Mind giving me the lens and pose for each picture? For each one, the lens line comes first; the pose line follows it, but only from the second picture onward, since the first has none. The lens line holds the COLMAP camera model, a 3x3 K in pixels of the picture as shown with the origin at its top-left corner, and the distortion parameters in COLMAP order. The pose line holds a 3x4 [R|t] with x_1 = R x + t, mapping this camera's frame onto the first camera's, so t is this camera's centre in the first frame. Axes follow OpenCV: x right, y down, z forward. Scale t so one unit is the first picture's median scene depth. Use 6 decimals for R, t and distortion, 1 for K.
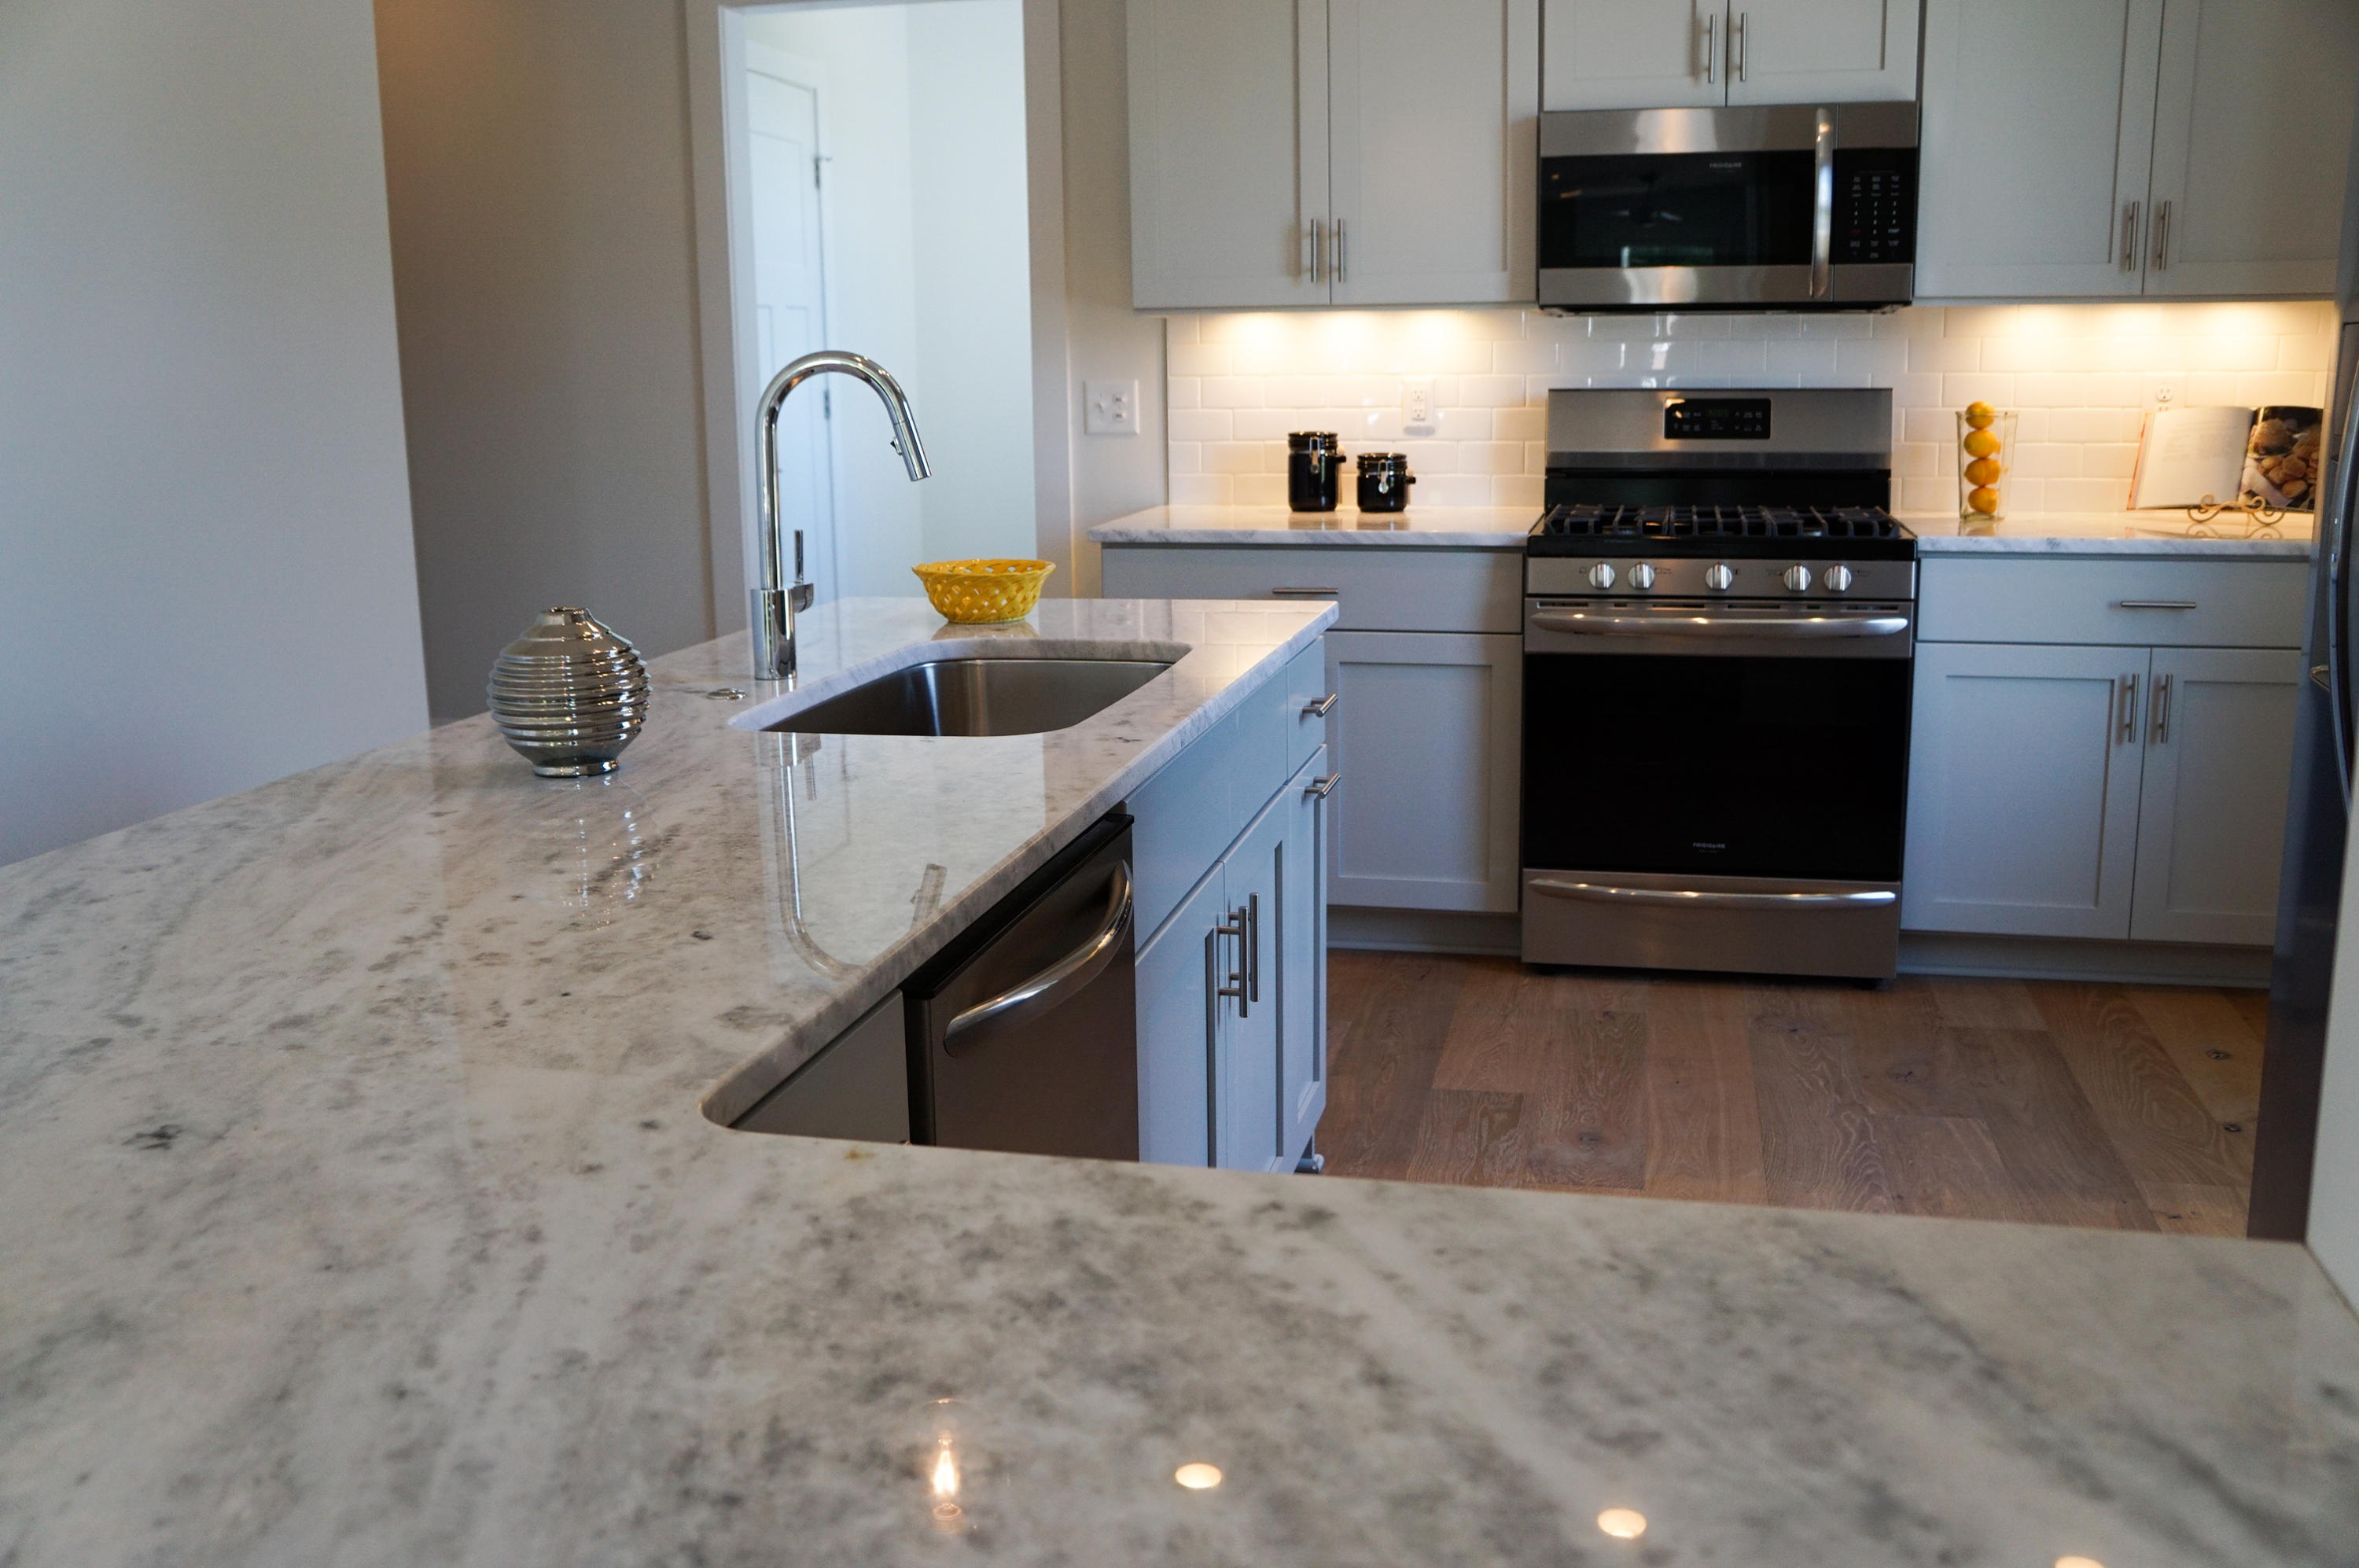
lens RADIAL K [[2129.6, 0, 1179.5], [0, 2129.6, 784.0], [0, 0, 1]] dist [-0.164764, 0.252796]
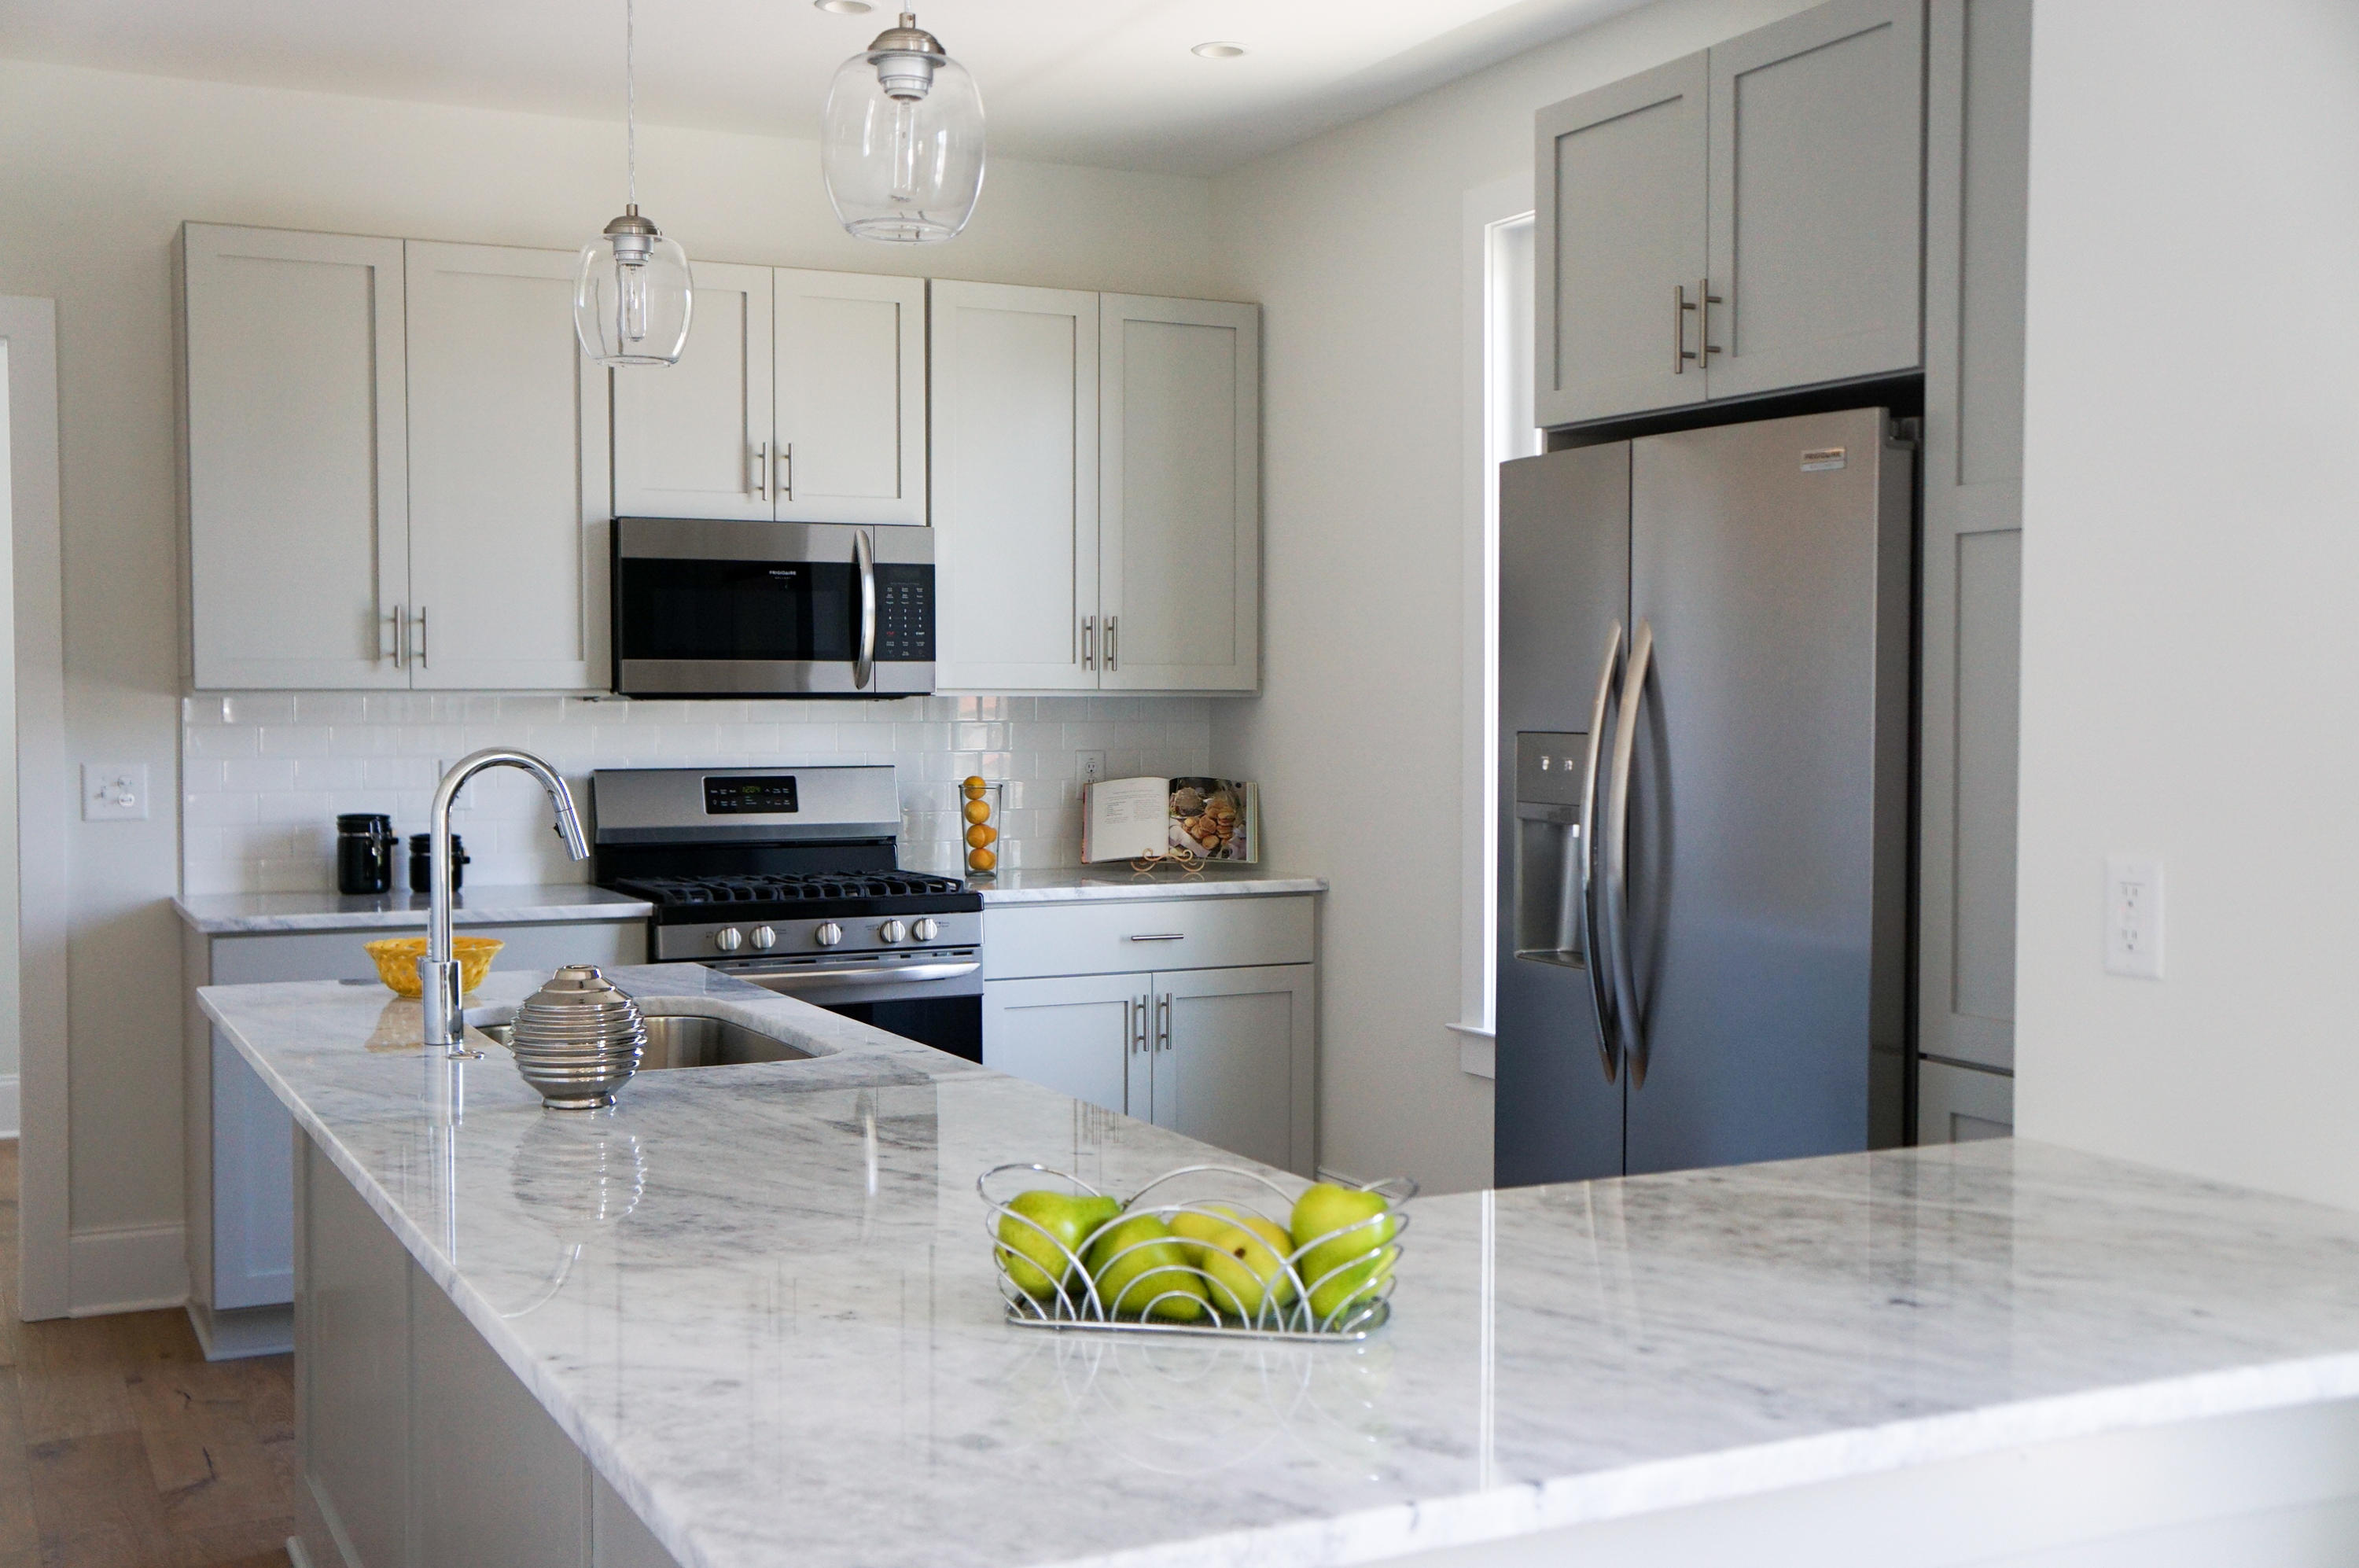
lens RADIAL K [[2486.6, 0, 1179.5], [0, 2486.6, 784.0], [0, 0, 1]] dist [-0.004339, 0.003393]
pose [[0.772752, -0.005870, 0.634681, -0.419060], [0.114774, 0.984765, -0.130634, 0.017248], [-0.624245, 0.173793, 0.761652, -0.139365]]
